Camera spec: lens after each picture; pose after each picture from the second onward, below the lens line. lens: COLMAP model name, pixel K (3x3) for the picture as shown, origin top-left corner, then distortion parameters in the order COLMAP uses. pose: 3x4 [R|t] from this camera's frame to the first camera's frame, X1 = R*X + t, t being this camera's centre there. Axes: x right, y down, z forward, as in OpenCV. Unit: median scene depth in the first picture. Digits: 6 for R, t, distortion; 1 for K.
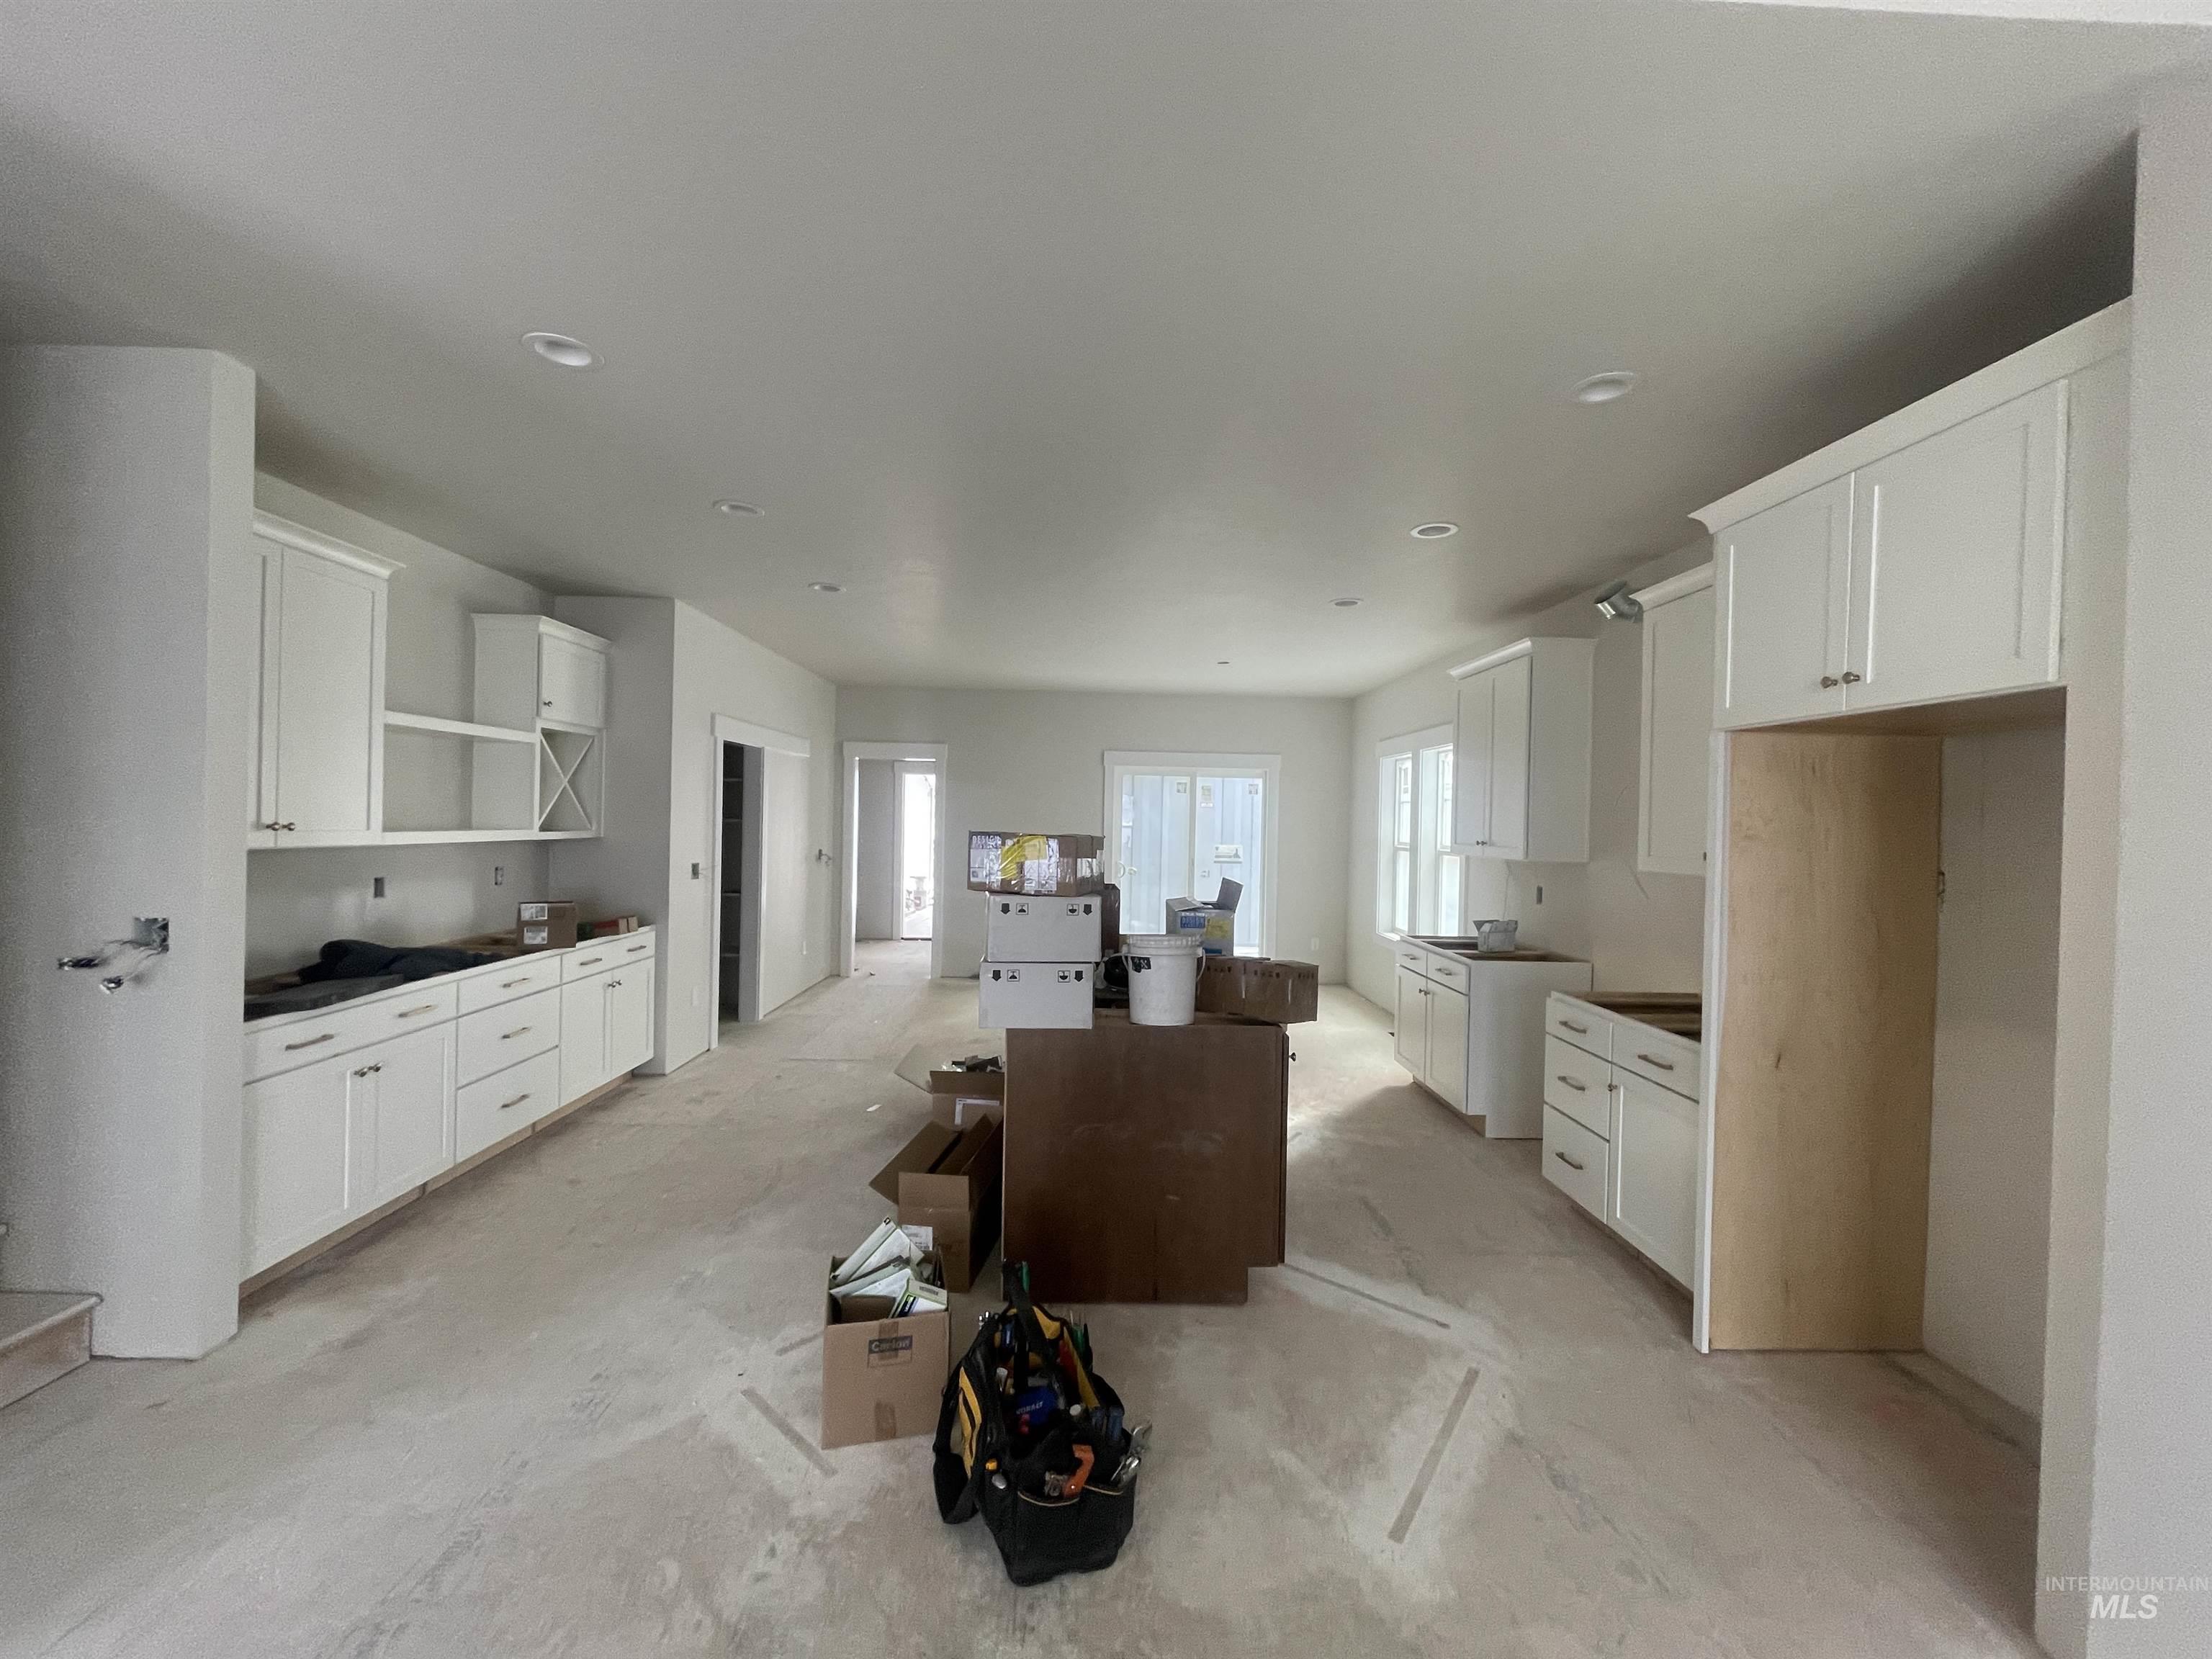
lens RADIAL K [[889.4, 0, 1099.3], [0, 889.4, 825.7], [0, 0, 1]] dist [-0.005900, 0.002136]
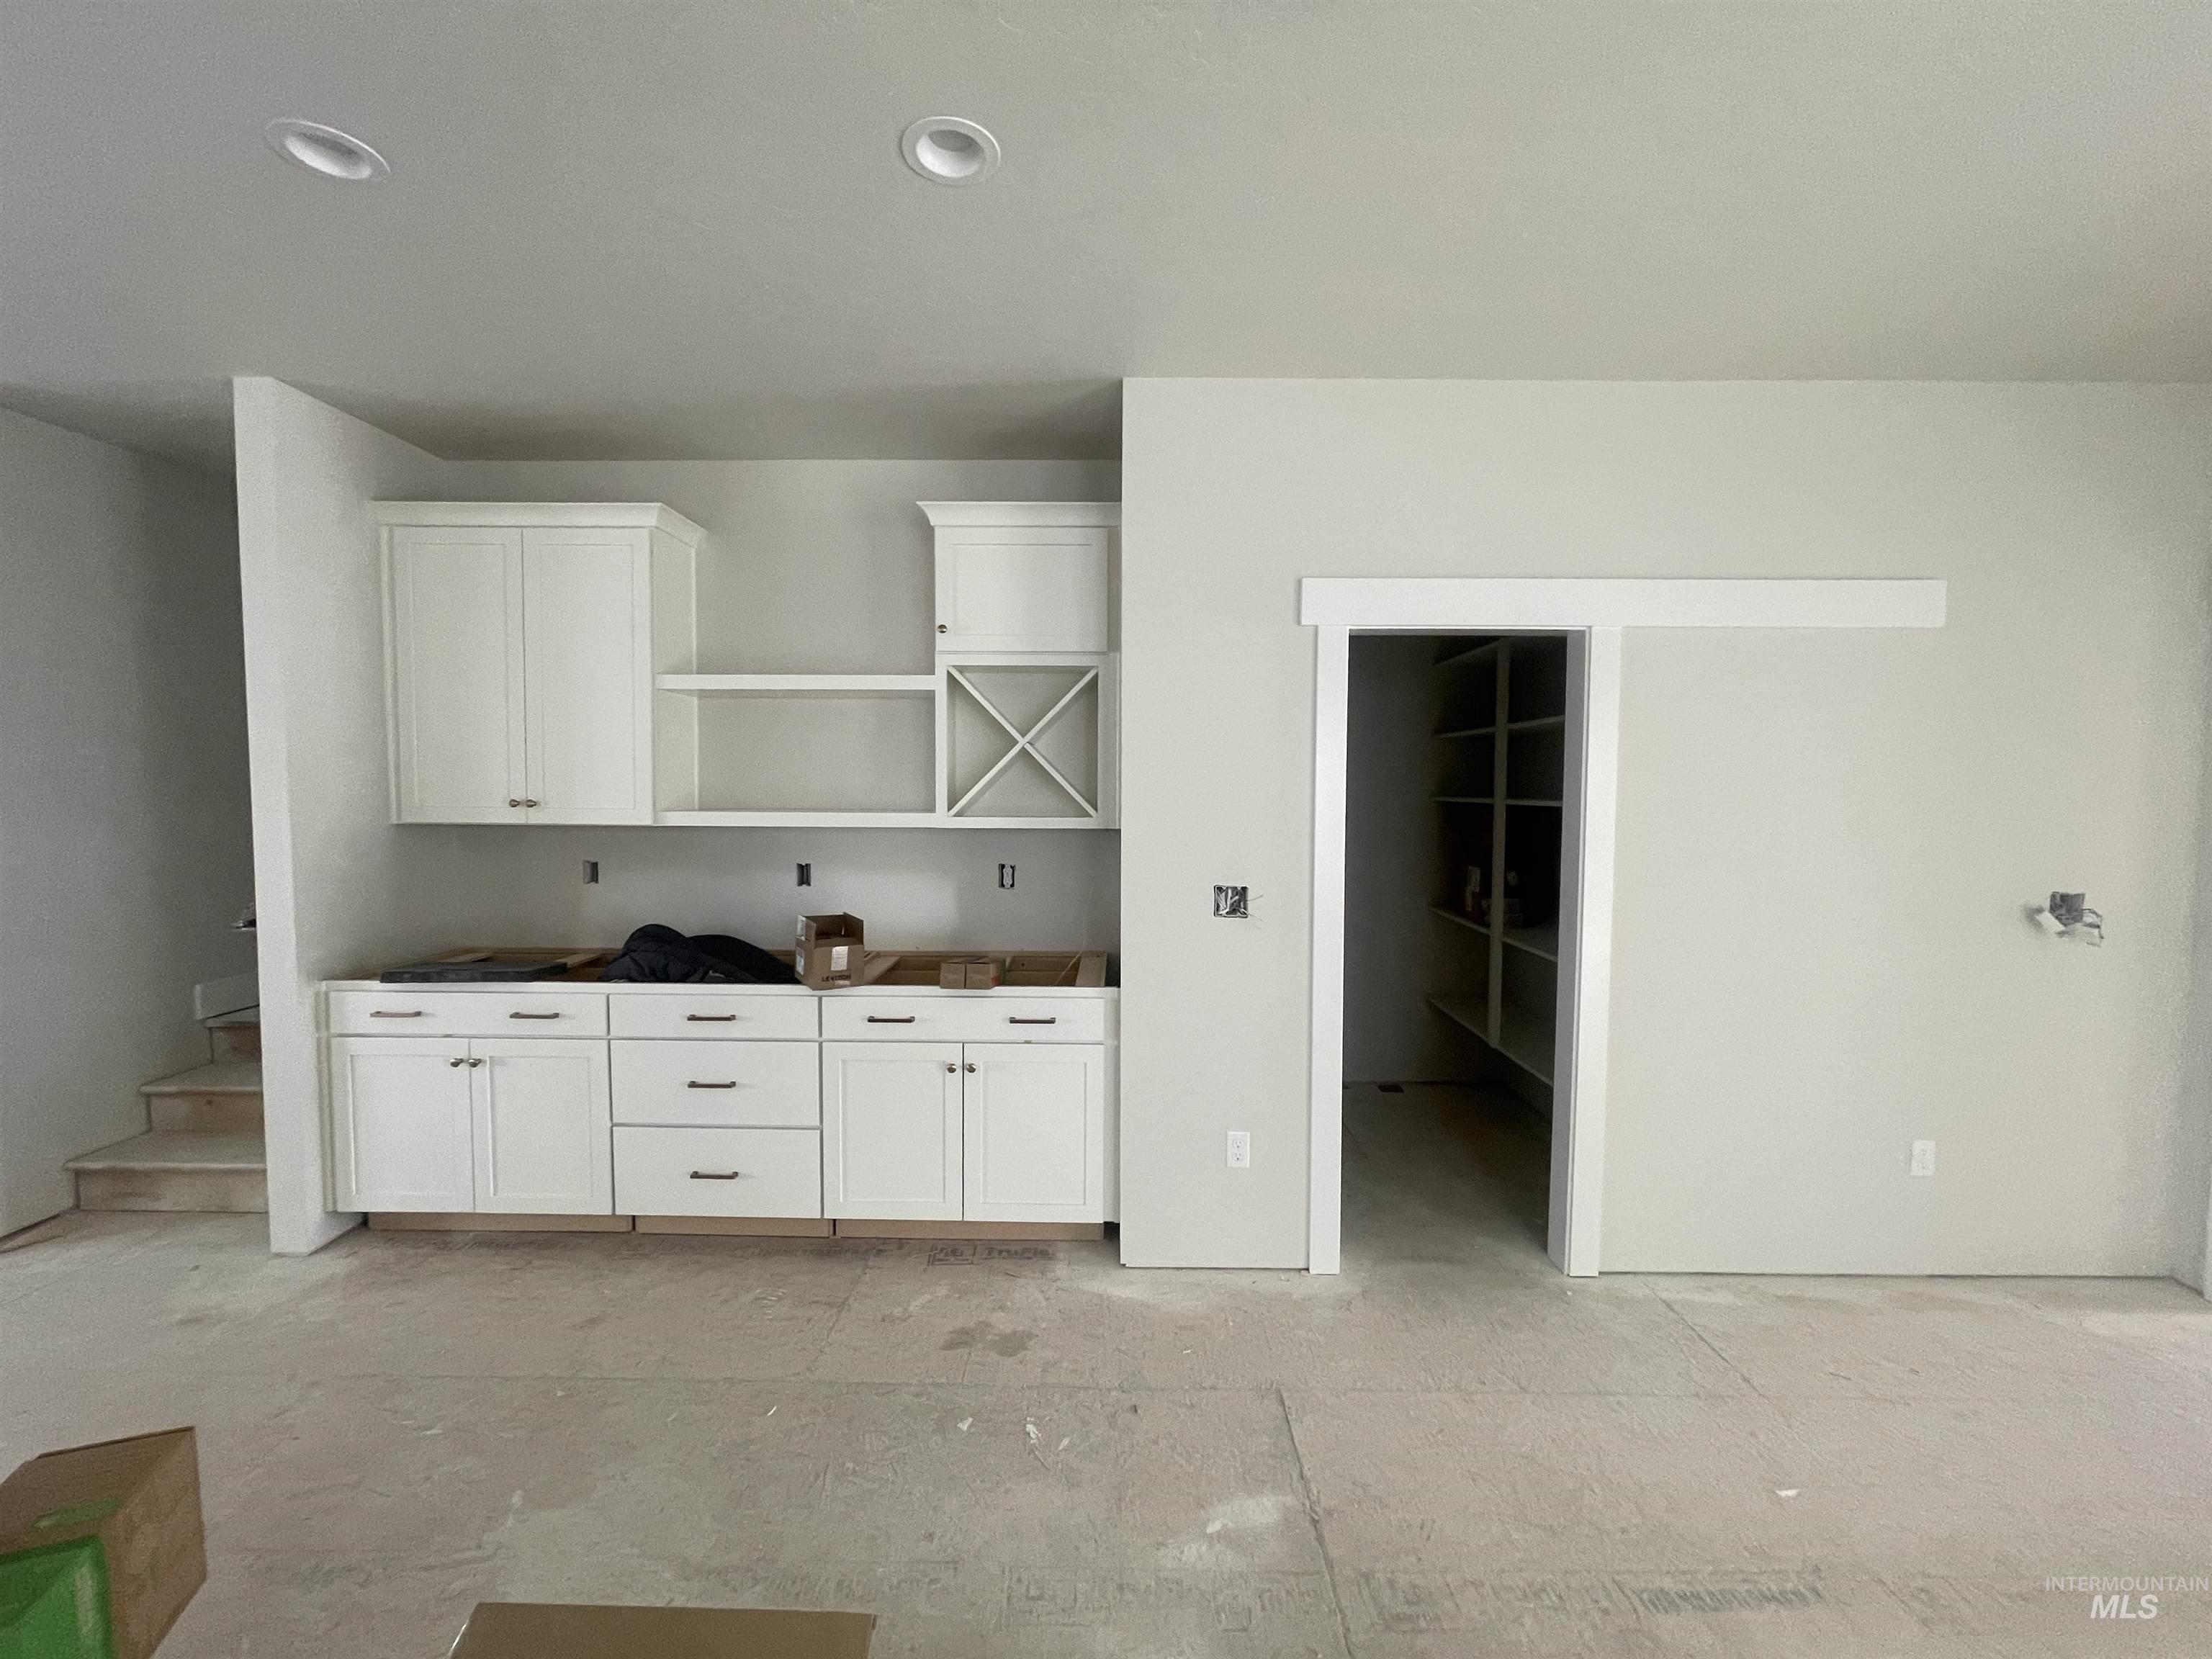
lens RADIAL K [[889.4, 0, 1108.8], [0, 889.4, 816.1], [0, 0, 1]] dist [-0.005900, 0.002136]
pose [[-0.029288, 0.028794, -0.999156, 0.073344], [-0.011437, 0.999510, 0.029139, -0.017959], [0.999506, 0.012281, -0.028945, 1.372006]]
